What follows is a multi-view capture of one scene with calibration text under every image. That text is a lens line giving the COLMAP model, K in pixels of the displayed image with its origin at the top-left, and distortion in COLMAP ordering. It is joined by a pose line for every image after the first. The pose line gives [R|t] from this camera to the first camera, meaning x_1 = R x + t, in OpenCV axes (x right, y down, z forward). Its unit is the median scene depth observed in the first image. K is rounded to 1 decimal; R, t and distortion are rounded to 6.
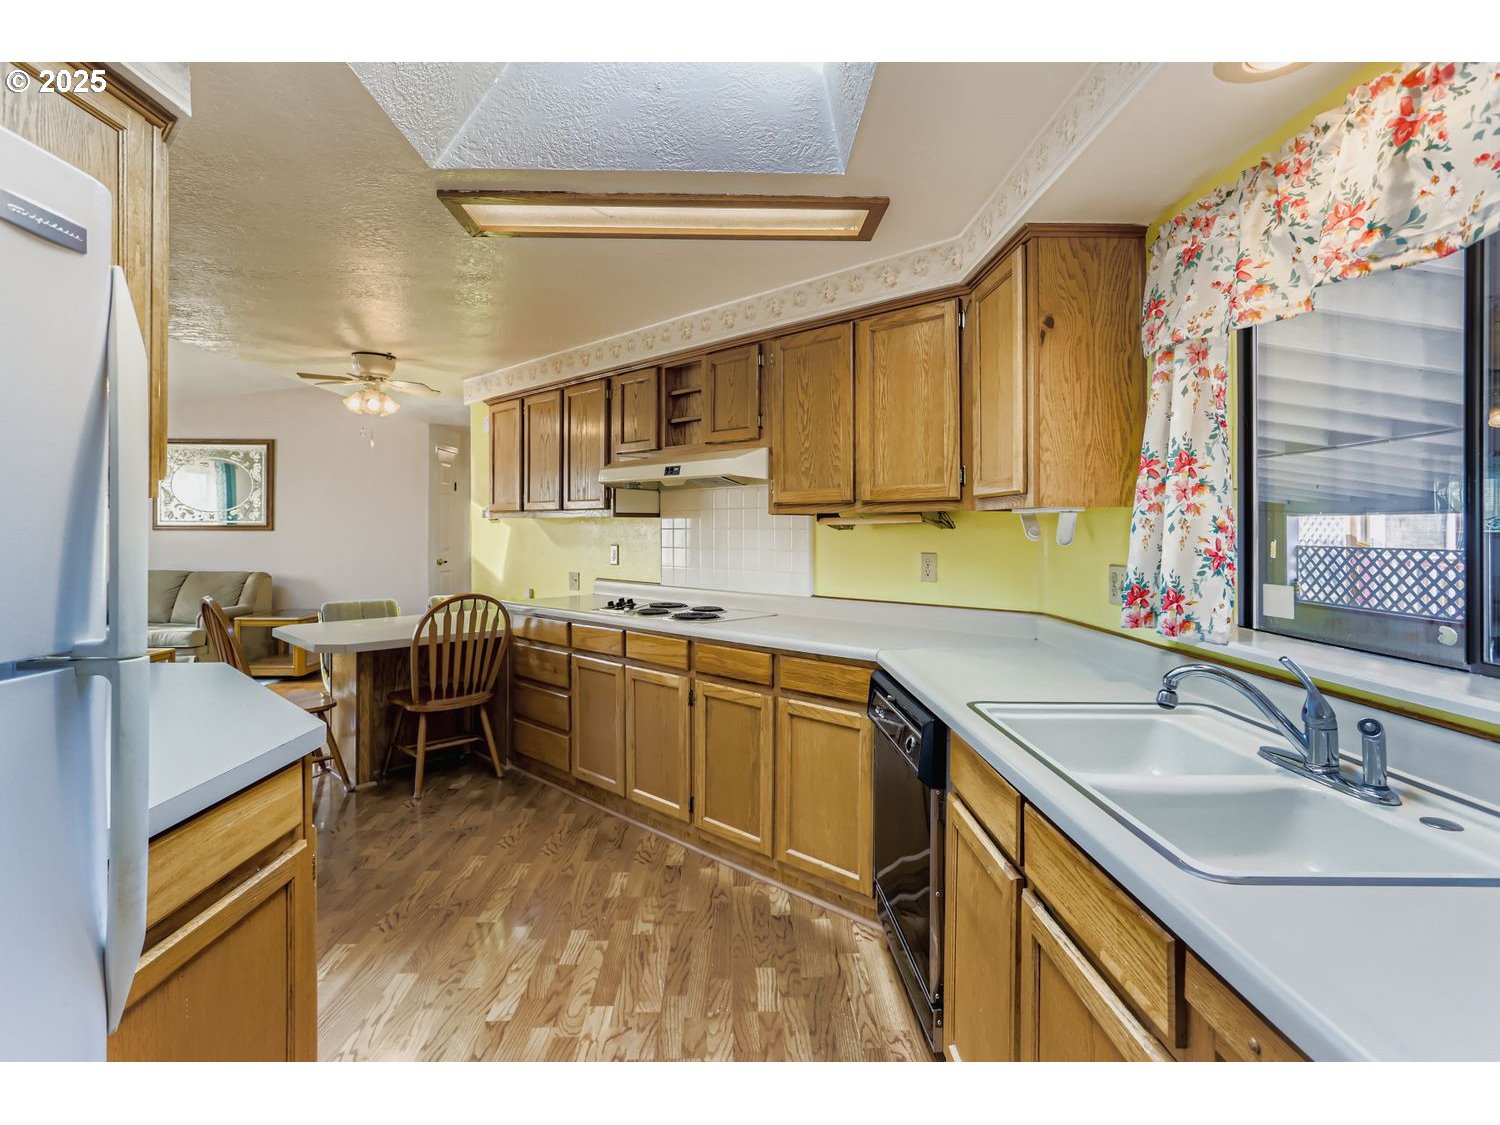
lens RADIAL K [[741.6, 0, 747.9], [0, 741.6, 524.9], [0, 0, 1]] dist [-0.001404, 0.000053]
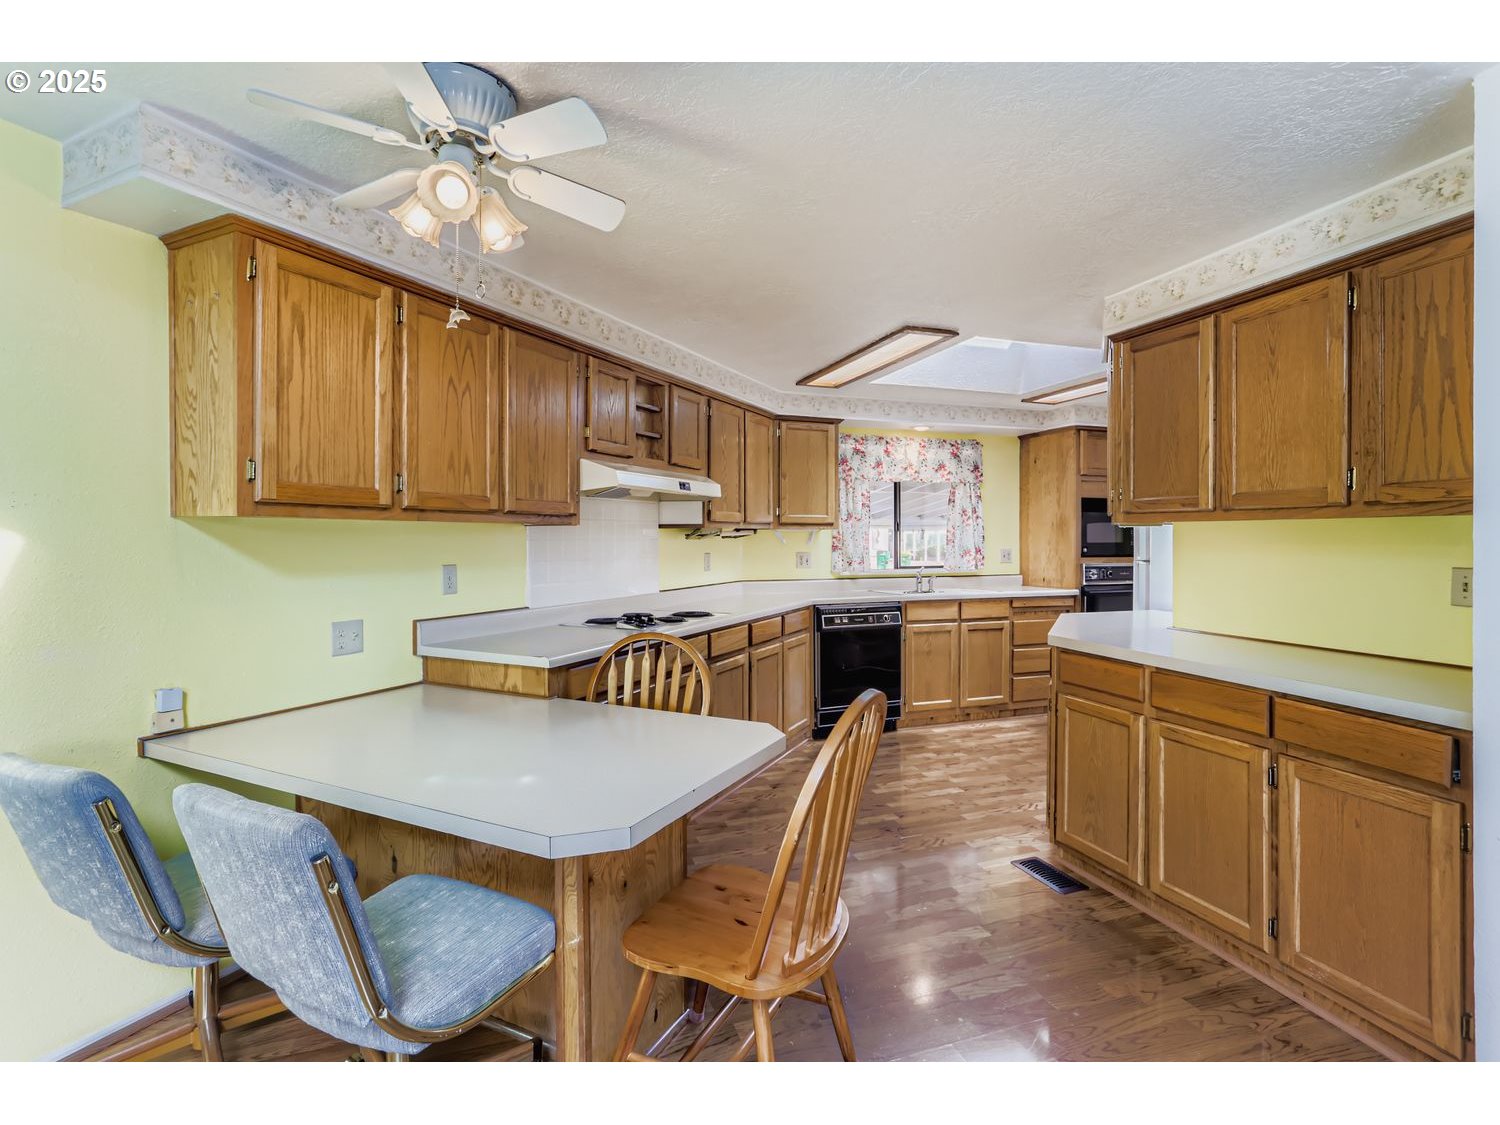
lens RADIAL K [[738.2, 0, 750.6], [0, 738.2, 554.6], [0, 0, 1]] dist [-0.012885, 0.000418]
pose [[-0.306059, -0.020334, 0.951795, -1.508002], [0.002622, 0.999750, 0.022202, 0.005229], [-0.952009, 0.009290, -0.305929, 1.595492]]
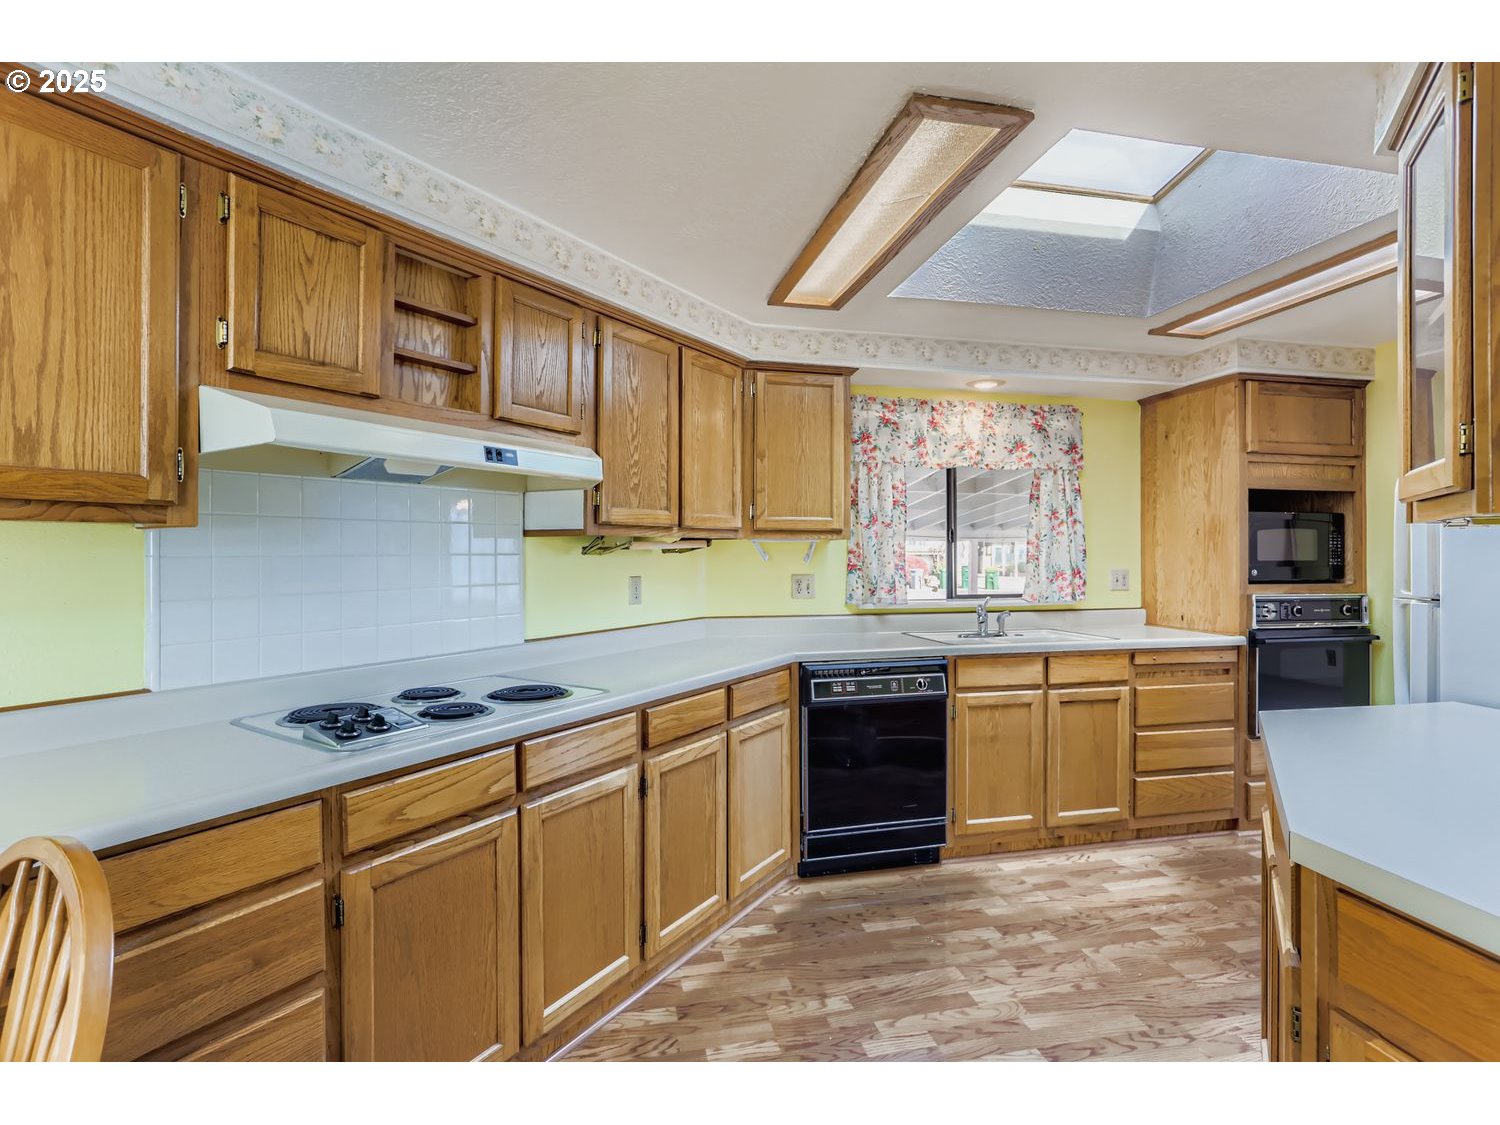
lens RADIAL K [[738.2, 0, 750.6], [0, 738.2, 554.6], [0, 0, 1]] dist [-0.012885, 0.000418]
pose [[-0.194673, -0.003449, 0.980862, -0.910191], [0.000692, 0.999993, 0.003654, 0.003618], [-0.980868, 0.001390, -0.194669, 1.181494]]
